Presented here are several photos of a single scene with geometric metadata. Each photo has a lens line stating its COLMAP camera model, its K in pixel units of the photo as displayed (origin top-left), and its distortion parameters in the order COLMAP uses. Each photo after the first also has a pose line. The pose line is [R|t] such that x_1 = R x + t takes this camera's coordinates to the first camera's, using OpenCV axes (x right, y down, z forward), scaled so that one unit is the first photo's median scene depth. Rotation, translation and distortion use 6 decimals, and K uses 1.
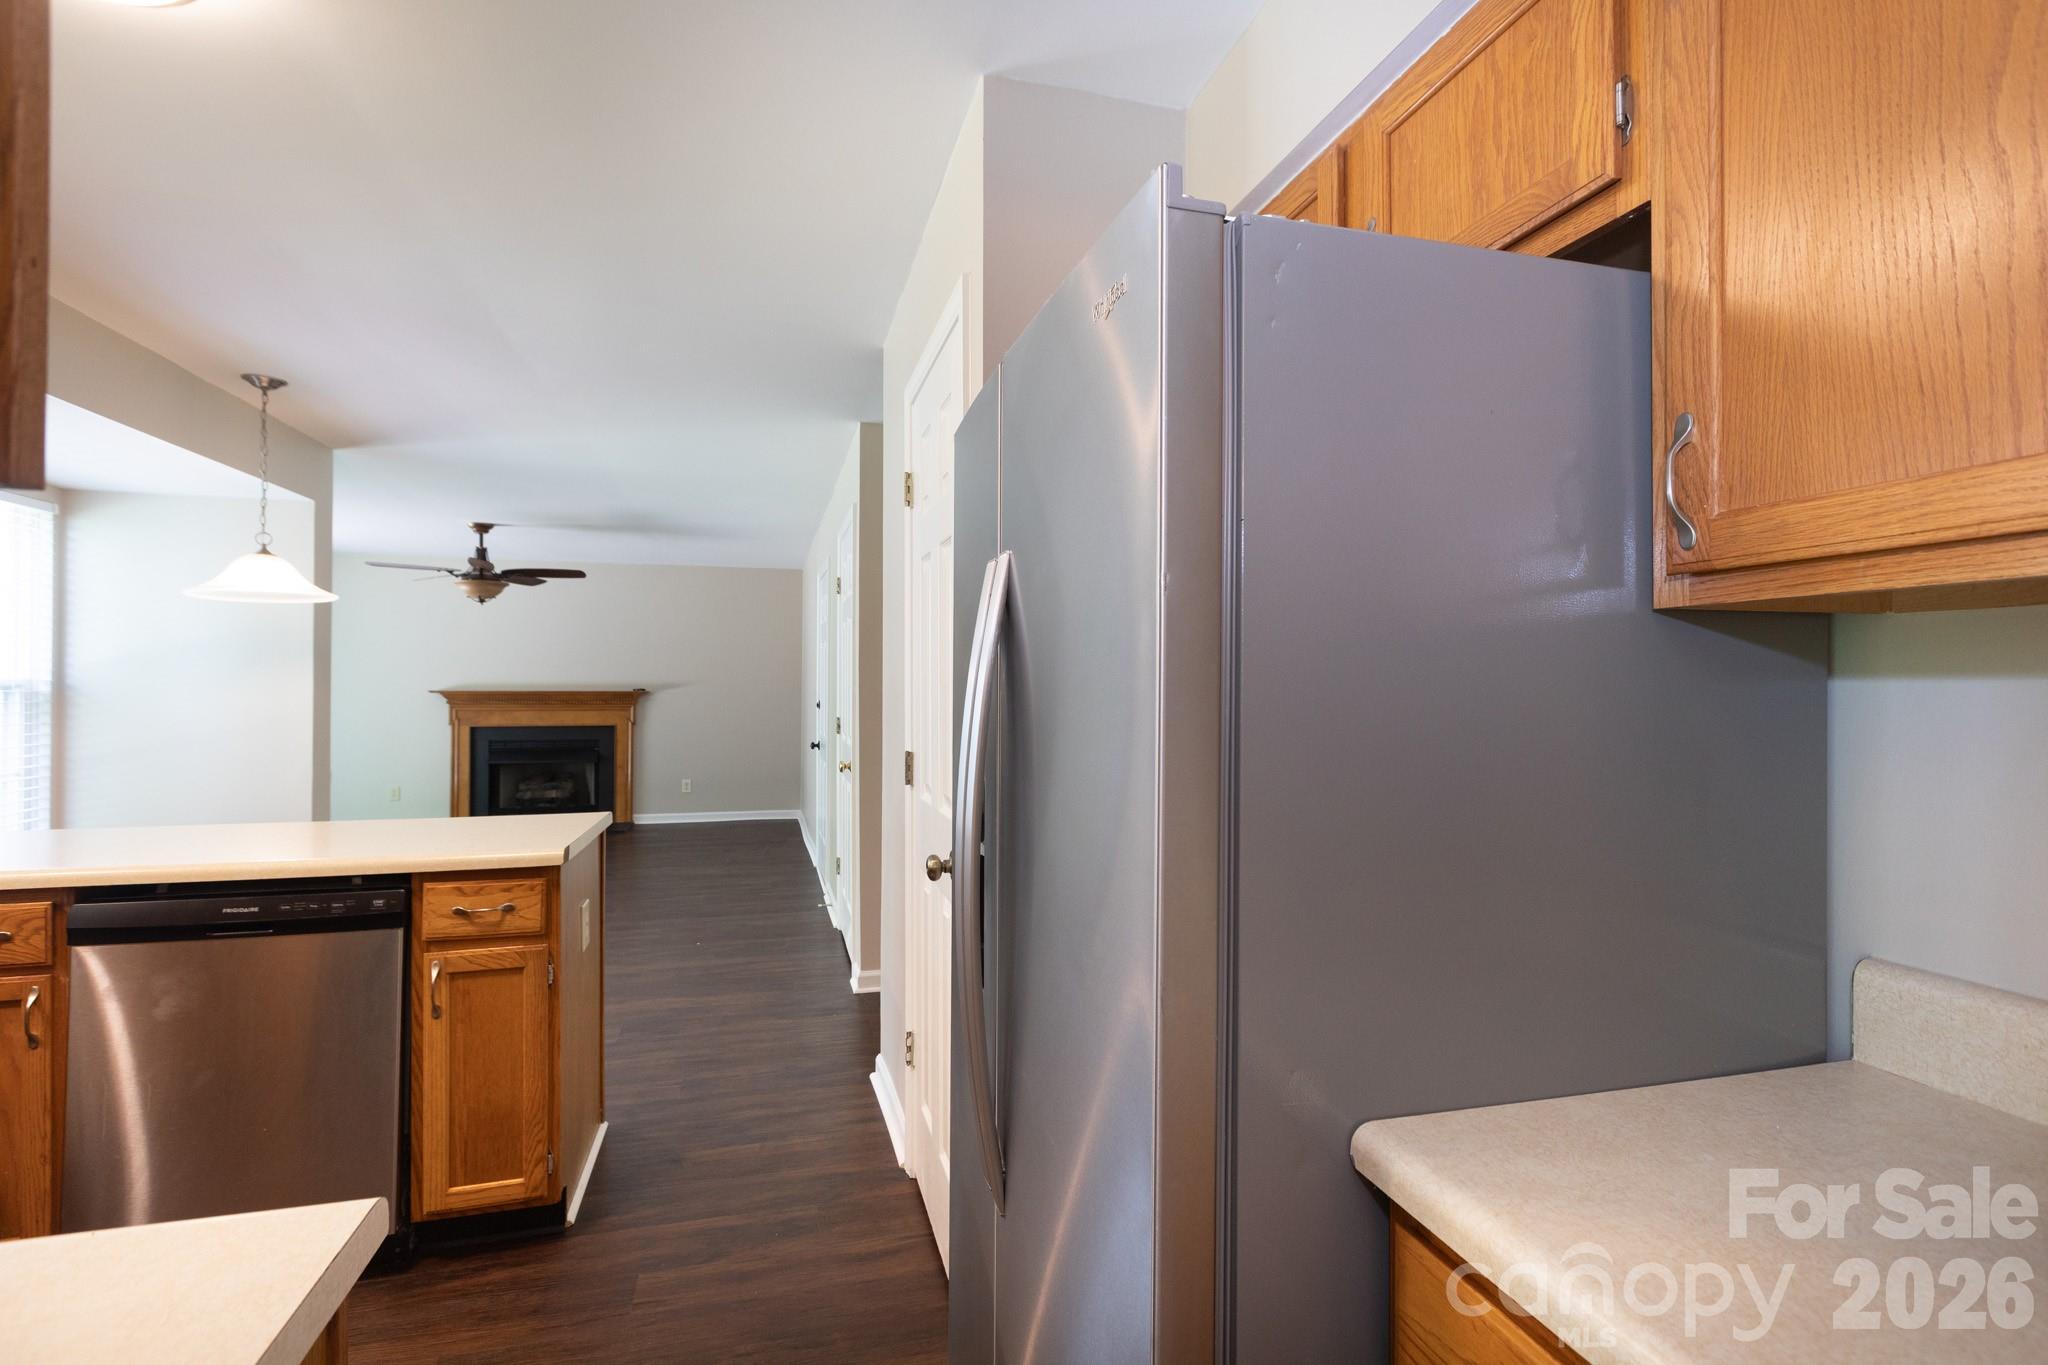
lens RADIAL K [[928.8, 0, 1015.5], [0, 928.8, 682.1], [0, 0, 1]] dist [0.007521, -0.004229]
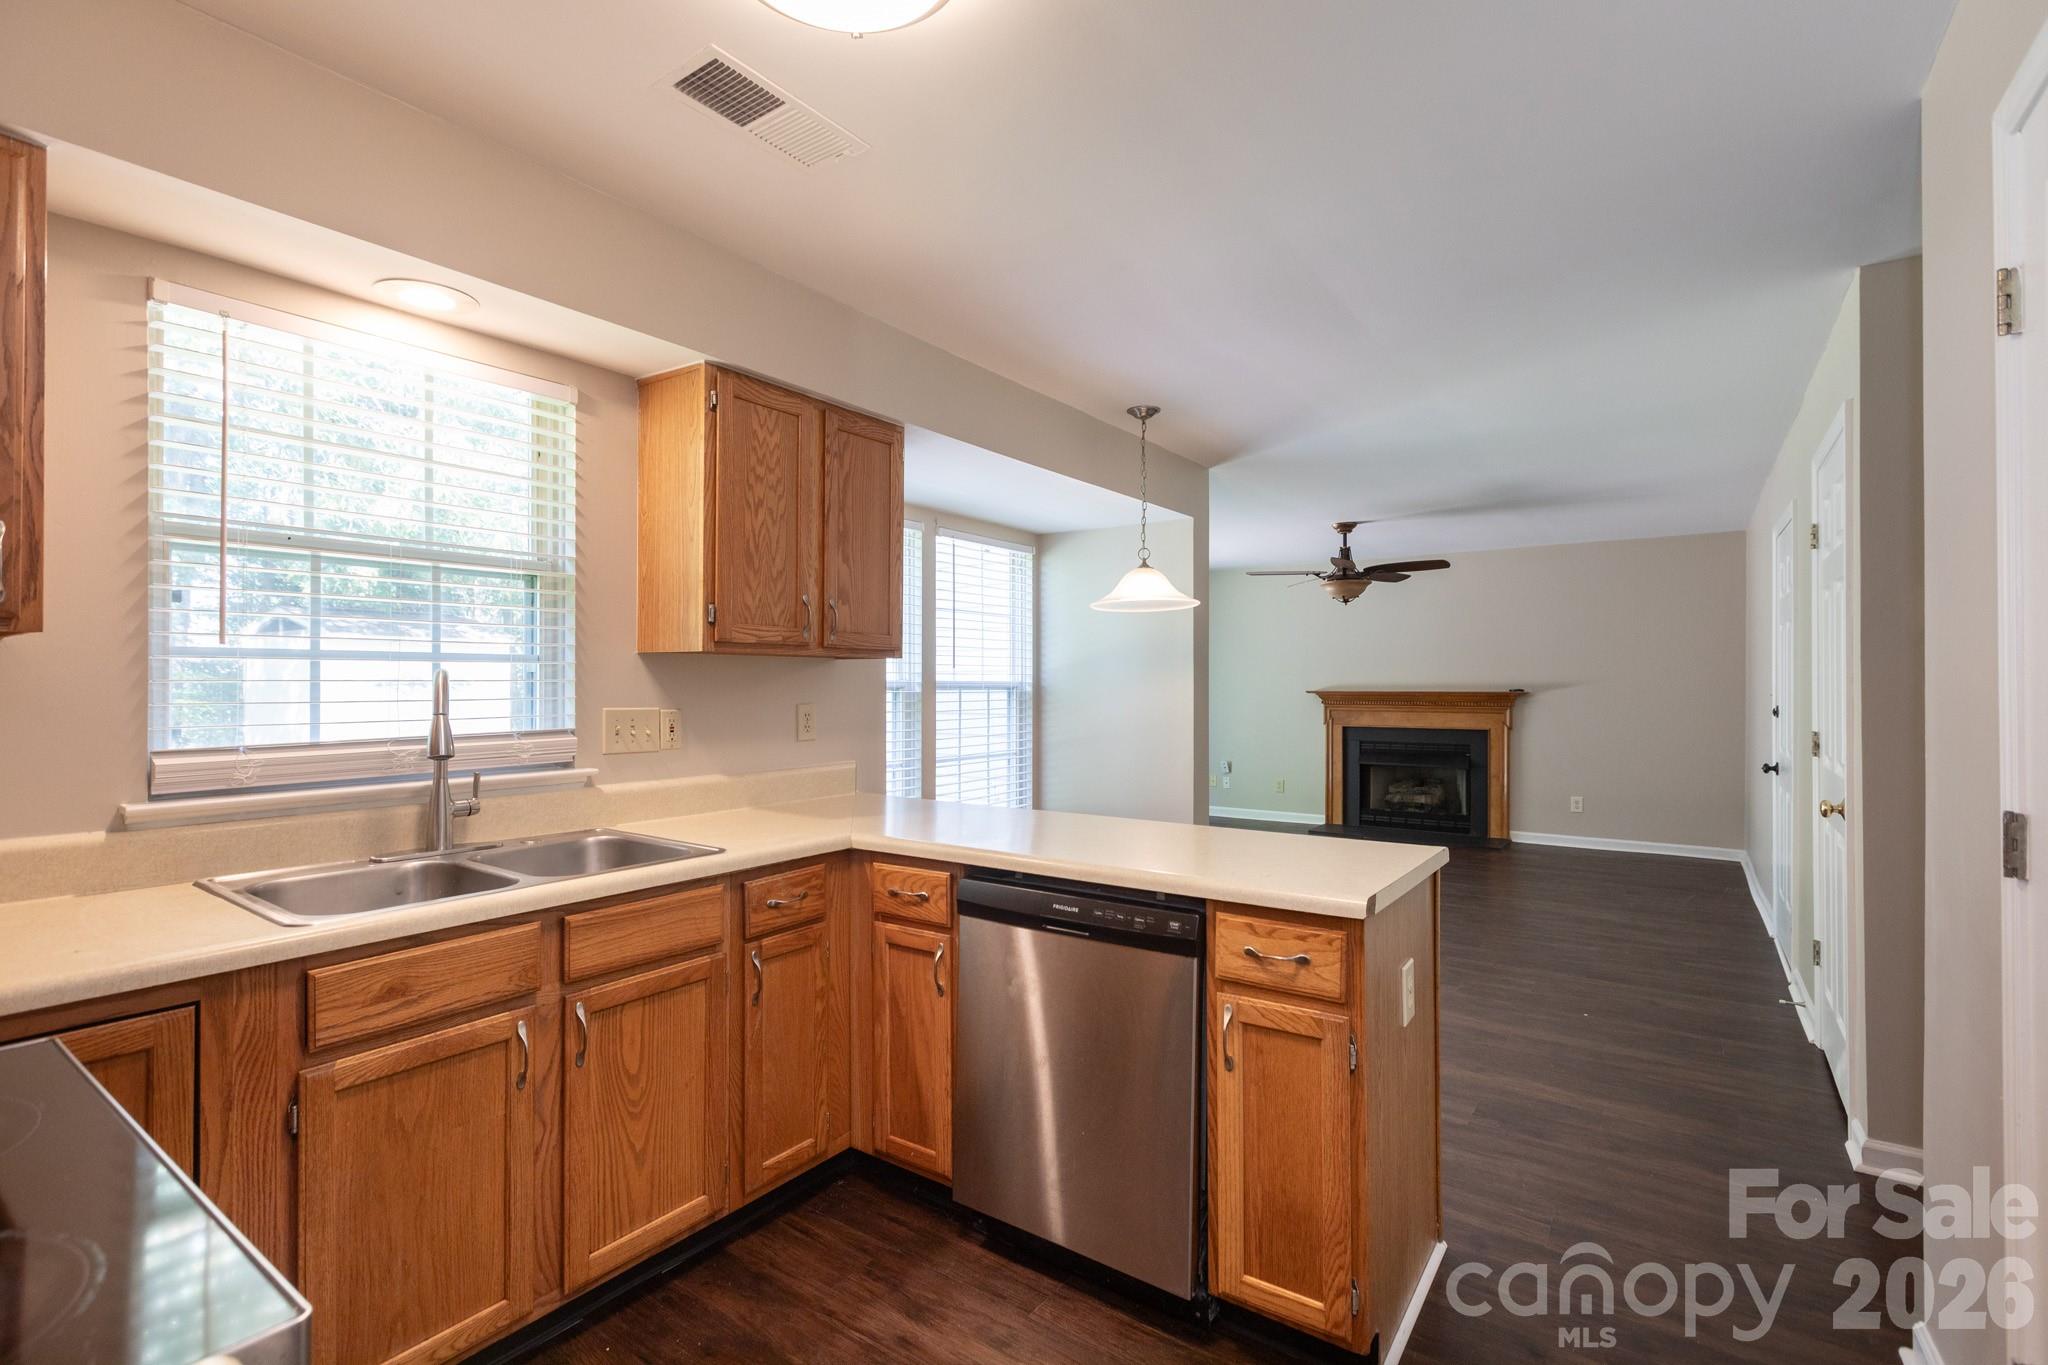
lens RADIAL K [[928.8, 0, 1014.7], [0, 928.8, 684.9], [0, 0, 1]] dist [0.007521, -0.004229]
pose [[0.629200, -0.004095, -0.777232, -0.037044], [0.006303, 0.999980, -0.000167, 0.000789], [0.777217, -0.004794, 0.629214, 0.150264]]
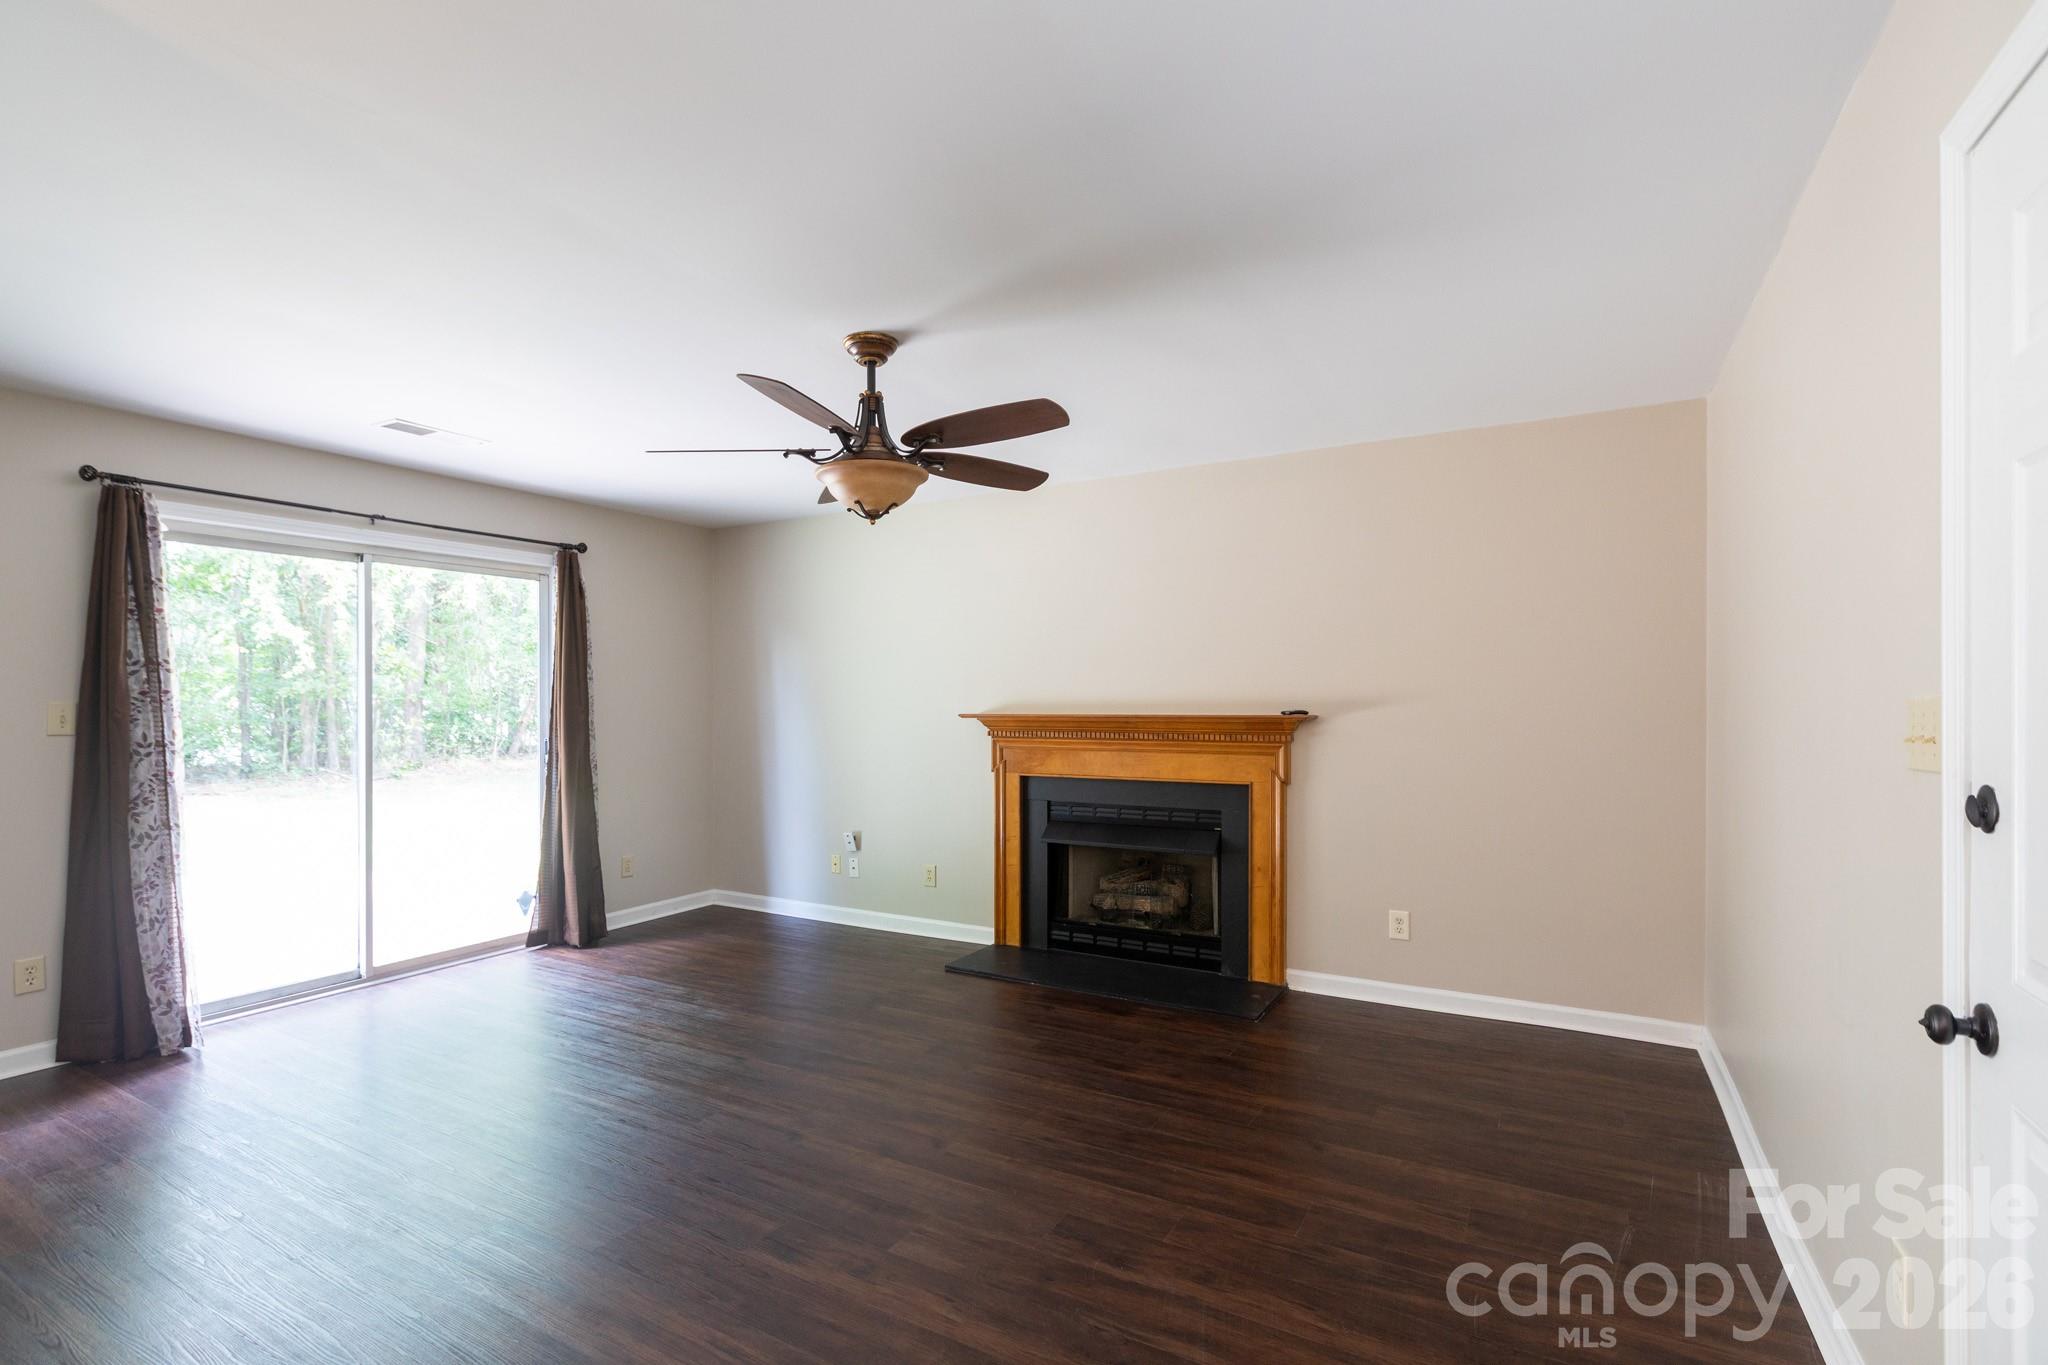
lens RADIAL K [[928.8, 0, 1003.3], [0, 928.8, 691.6], [0, 0, 1]] dist [0.007521, -0.004229]
pose [[0.690718, -0.013666, -0.722995, -0.317928], [0.008021, 0.999905, -0.011237, 0.002985], [0.723080, 0.001963, 0.690762, 1.104317]]
